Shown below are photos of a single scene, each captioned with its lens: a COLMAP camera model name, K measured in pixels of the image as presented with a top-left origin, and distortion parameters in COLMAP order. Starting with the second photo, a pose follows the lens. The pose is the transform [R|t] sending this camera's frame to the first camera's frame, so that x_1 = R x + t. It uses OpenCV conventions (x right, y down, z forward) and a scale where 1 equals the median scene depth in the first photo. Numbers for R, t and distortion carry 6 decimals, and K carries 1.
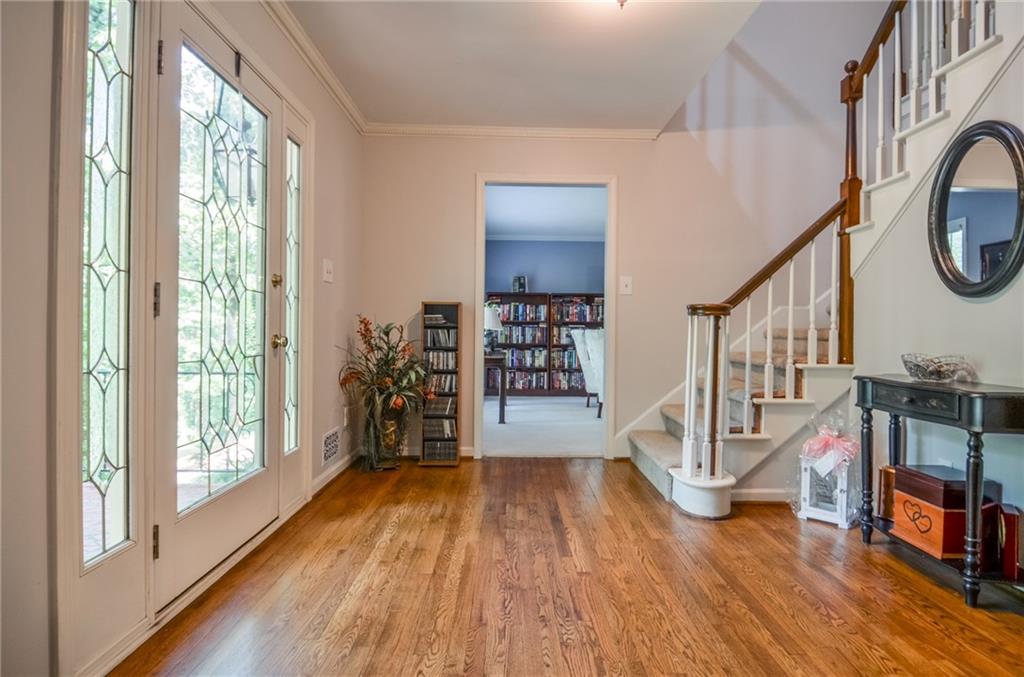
lens RADIAL K [[529.3, 0, 524.0], [0, 529.3, 333.3], [0, 0, 1]] dist [0.000457, -0.013864]
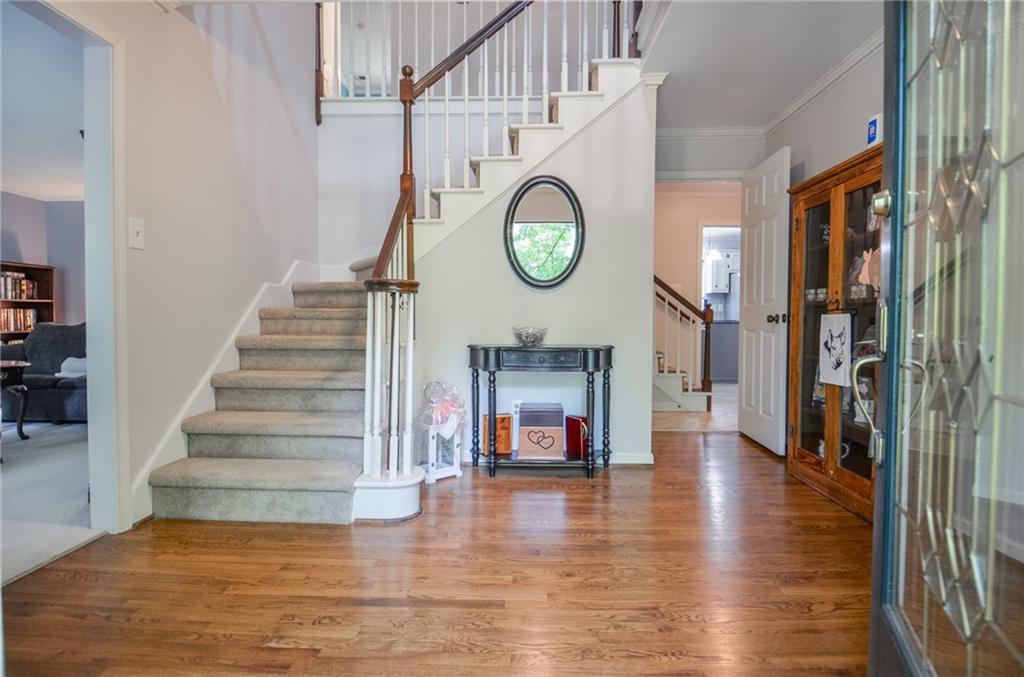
lens RADIAL K [[531.8, 0, 516.9], [0, 531.8, 334.9], [0, 0, 1]] dist [-0.000274, -0.017312]
pose [[0.055448, -0.041640, 0.997593, -0.383092], [0.002289, 0.999133, 0.041577, 0.000532], [-0.998459, -0.000022, 0.055495, 0.538806]]
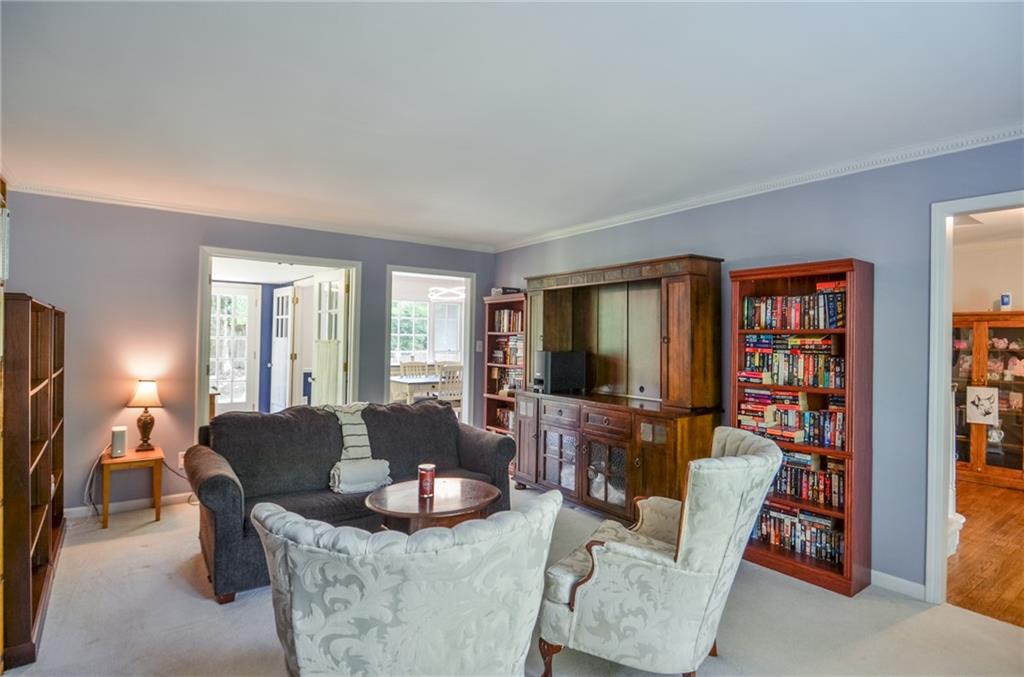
lens RADIAL K [[529.3, 0, 524.0], [0, 529.3, 333.3], [0, 0, 1]] dist [0.000457, -0.013864]
pose [[-0.576073, -0.016583, 0.817230, -0.089098], [-0.017703, 0.999813, 0.007809, -0.122991], [-0.817207, -0.009969, -0.576259, 1.873099]]
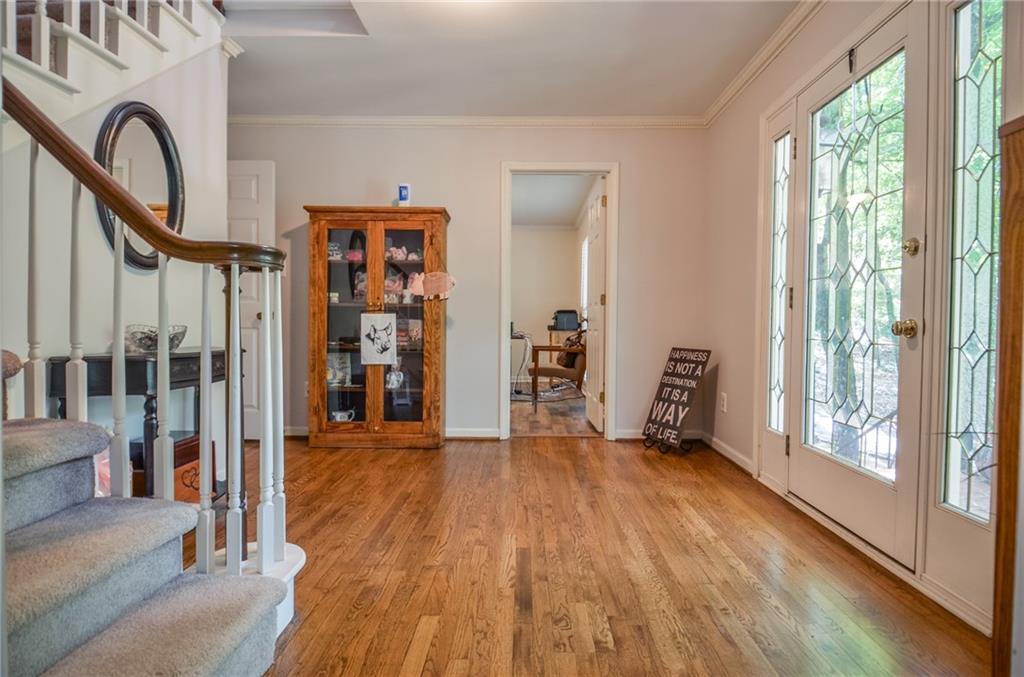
lens RADIAL K [[529.3, 0, 524.0], [0, 529.3, 333.3], [0, 0, 1]] dist [0.000457, -0.013864]
pose [[-0.999271, -0.021548, 0.031530, 0.032663], [-0.020773, 0.999479, 0.024717, 0.009528], [-0.032046, 0.024044, -0.999197, 1.108300]]
